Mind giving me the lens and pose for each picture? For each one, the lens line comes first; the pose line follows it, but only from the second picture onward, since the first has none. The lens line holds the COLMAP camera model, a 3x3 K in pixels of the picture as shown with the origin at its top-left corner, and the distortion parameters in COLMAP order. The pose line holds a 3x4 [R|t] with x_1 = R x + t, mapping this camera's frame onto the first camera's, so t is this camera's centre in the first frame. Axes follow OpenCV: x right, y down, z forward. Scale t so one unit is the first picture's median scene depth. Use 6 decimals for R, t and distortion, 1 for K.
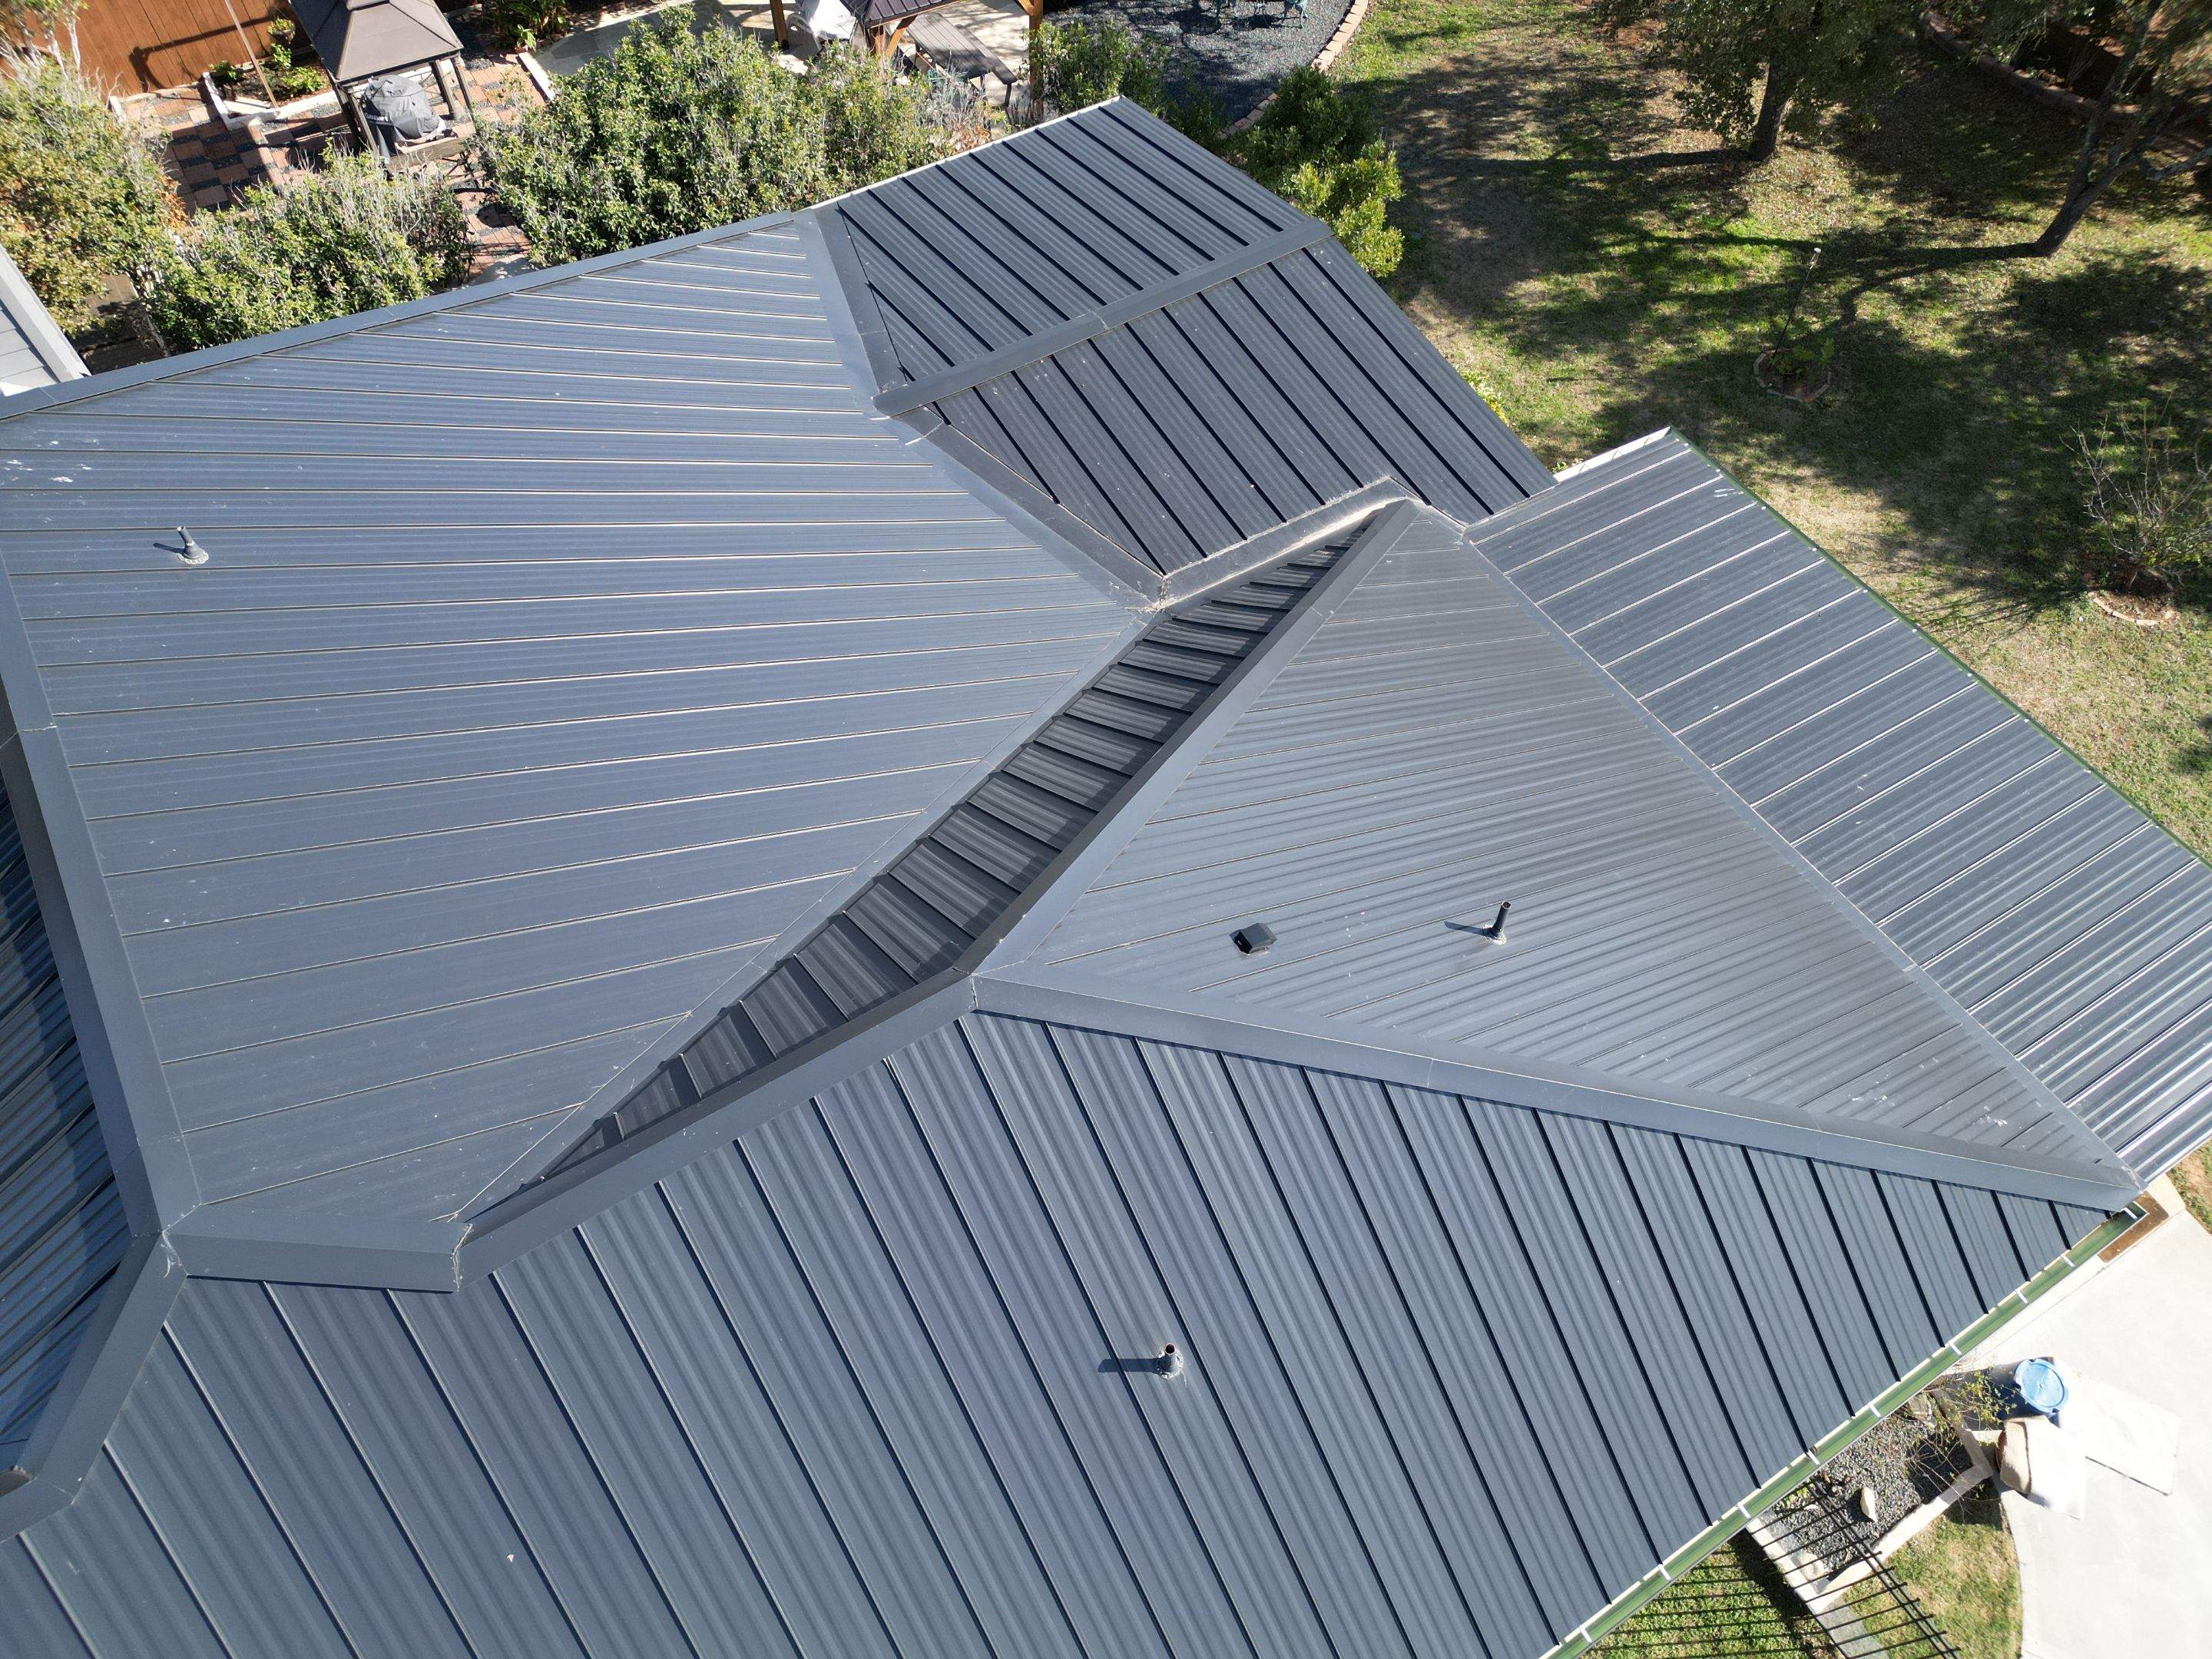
lens RADIAL K [[1557.1, 0, 1113.9], [0, 1557.1, 817.1], [0, 0, 1]] dist [0.069120, -0.068975]
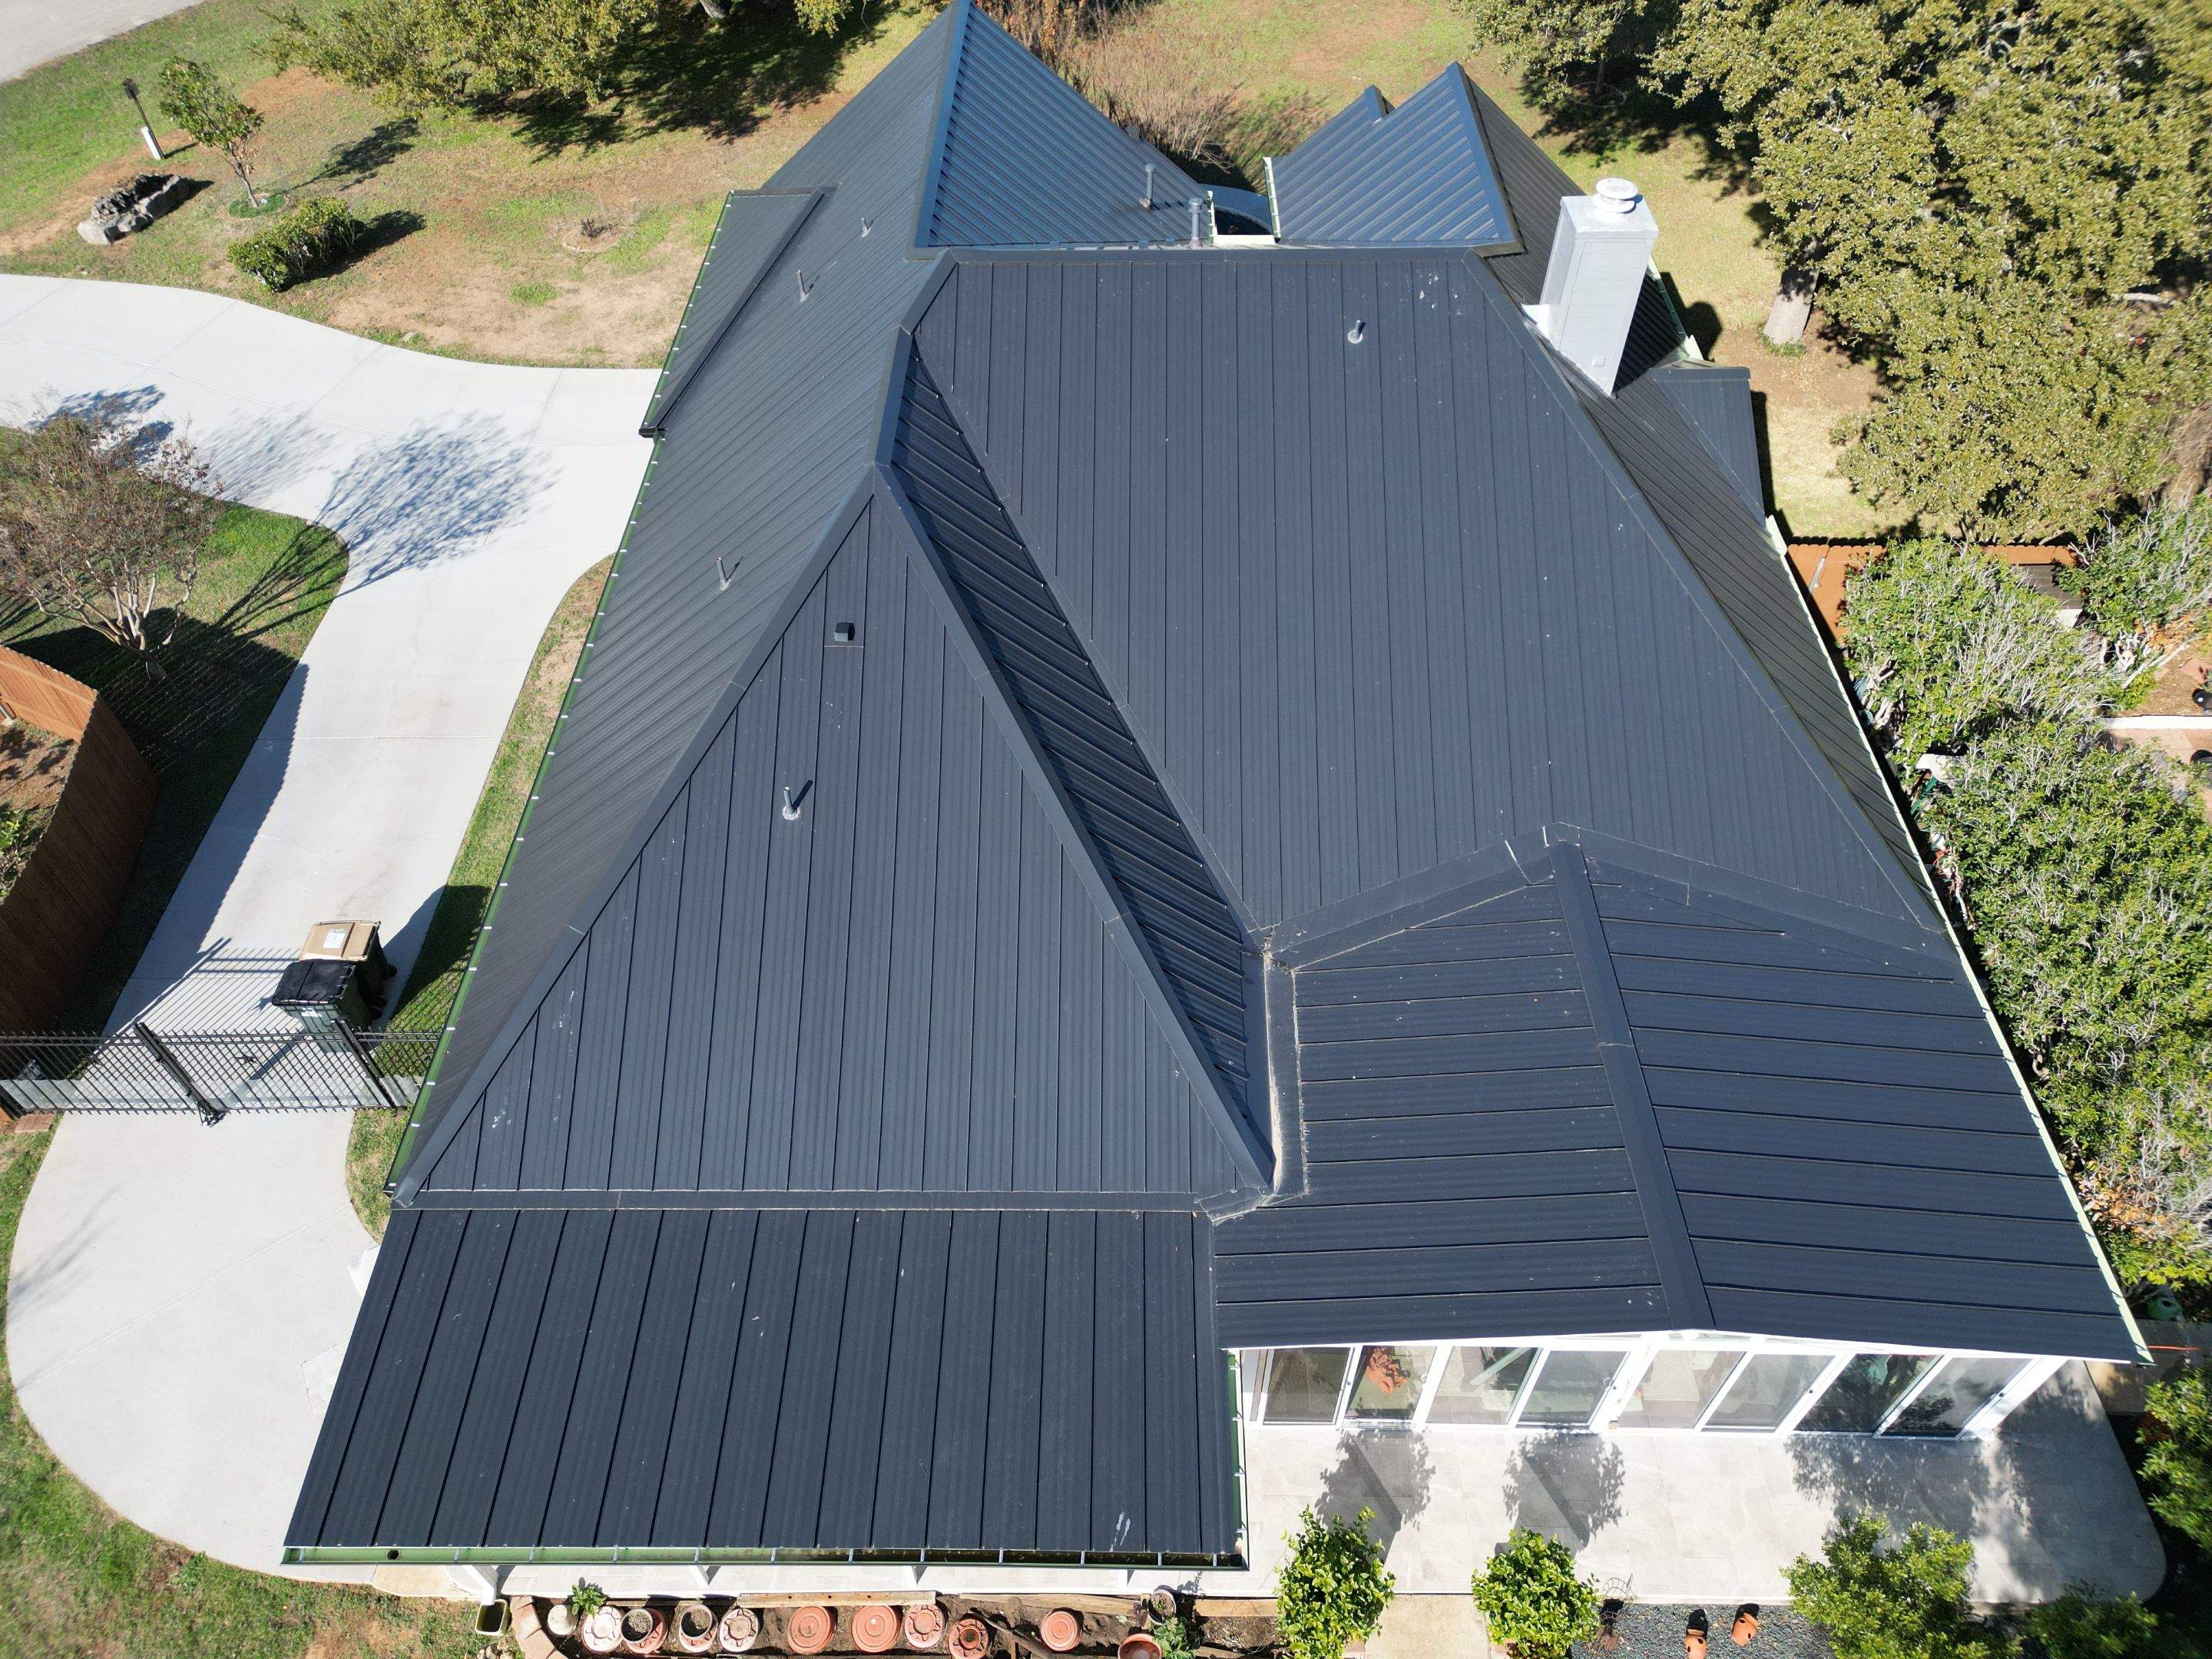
lens RADIAL K [[1544.0, 0, 1100.8], [0, 1544.0, 823.1], [0, 0, 1]] dist [0.071302, -0.066638]
pose [[-0.541405, 0.628111, -0.558889, 0.452092], [-0.685390, 0.055279, 0.726075, -0.596273], [0.486950, 0.776158, 0.400573, 0.274517]]
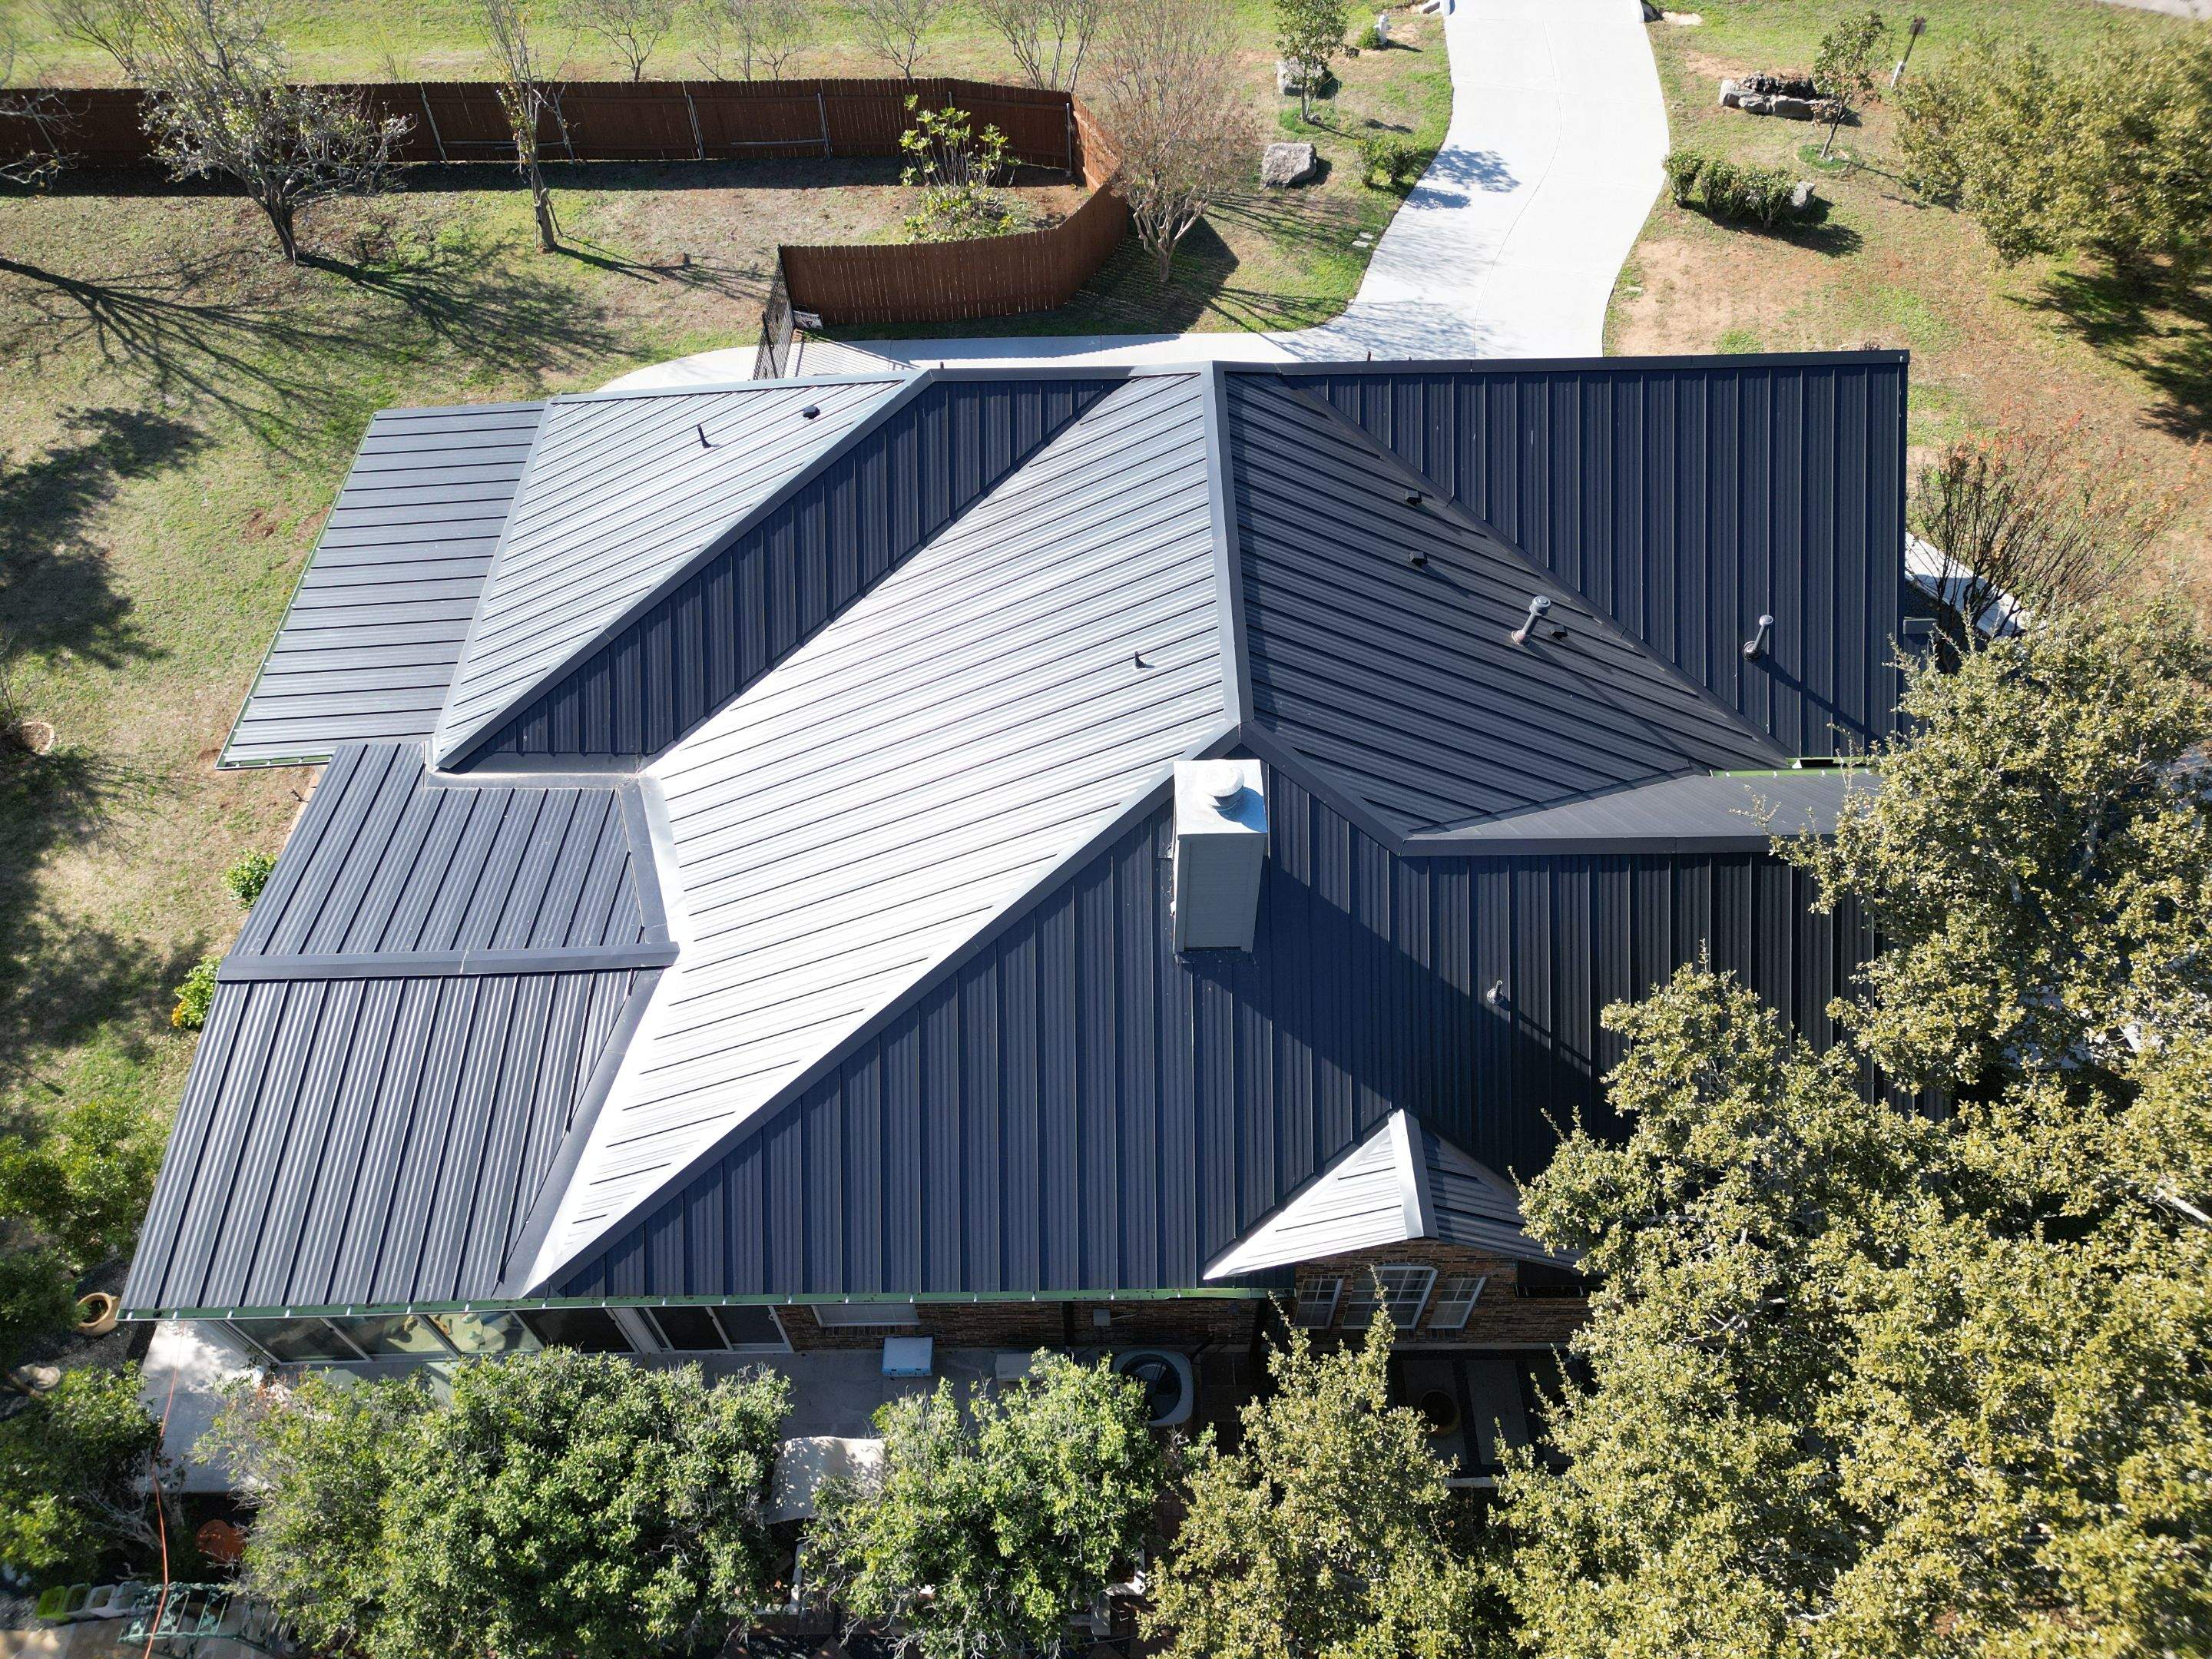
lens RADIAL K [[1544.0, 0, 1100.8], [0, 1544.0, 823.1], [0, 0, 1]] dist [0.071302, -0.066638]
pose [[-0.851091, -0.403895, 0.335429, -0.574598], [0.441488, -0.204812, 0.873579, -0.829072], [-0.284134, 0.891583, 0.352629, 0.269681]]
